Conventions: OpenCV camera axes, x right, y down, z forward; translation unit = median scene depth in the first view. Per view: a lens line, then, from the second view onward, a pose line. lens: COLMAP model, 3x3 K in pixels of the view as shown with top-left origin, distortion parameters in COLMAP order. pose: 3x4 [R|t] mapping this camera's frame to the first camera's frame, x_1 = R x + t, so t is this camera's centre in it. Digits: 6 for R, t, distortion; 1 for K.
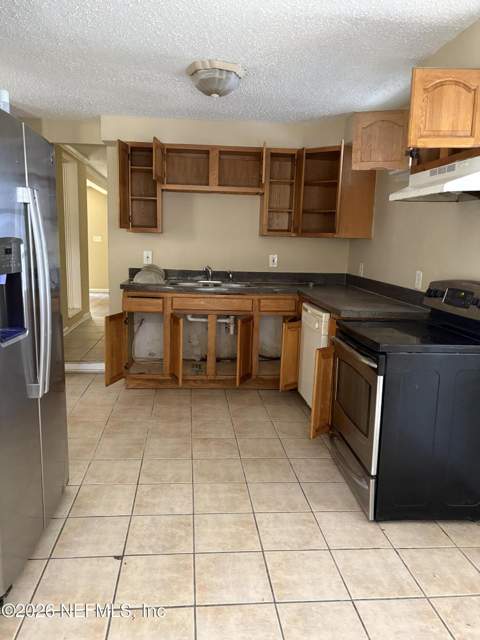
lens RADIAL K [[487.0, 0, 235.7], [0, 487.0, 320.8], [0, 0, 1]] dist [0.036428, -0.008885]
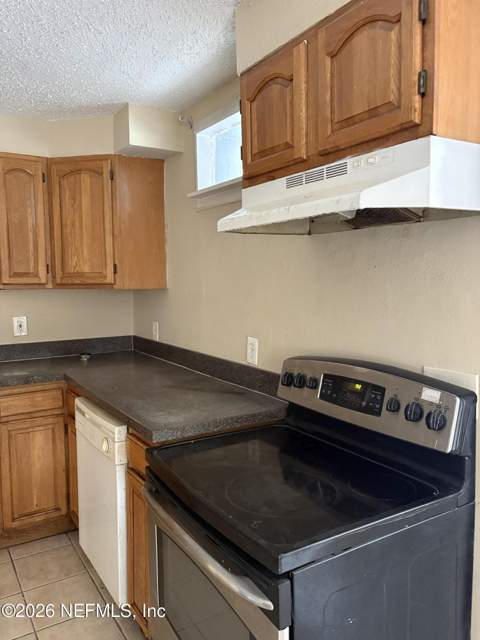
lens RADIAL K [[487.0, 0, 237.9], [0, 487.0, 324.0], [0, 0, 1]] dist [0.036428, -0.008885]
pose [[0.889482, -0.079518, 0.449999, 0.061298], [0.111233, 0.992801, -0.044431, -0.095349], [-0.443226, 0.089575, 0.891923, 0.426122]]
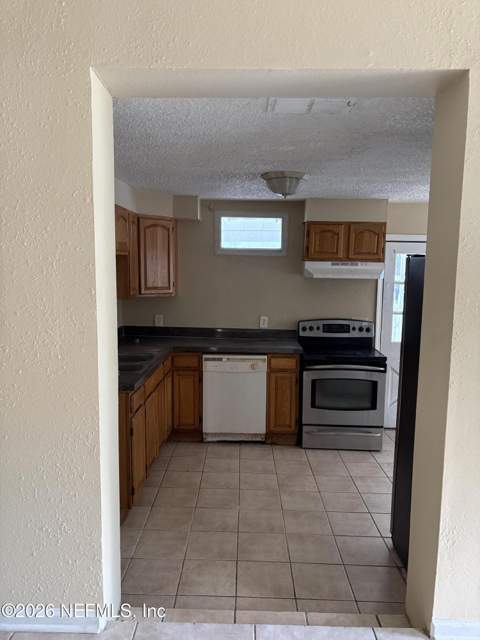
lens RADIAL K [[487.0, 0, 240.1], [0, 487.0, 317.5], [0, 0, 1]] dist [0.036428, -0.008885]
pose [[0.100100, -0.124011, 0.987219, -1.165063], [0.152340, 0.982414, 0.107961, -0.281729], [-0.983246, 0.139586, 0.117232, 0.920418]]
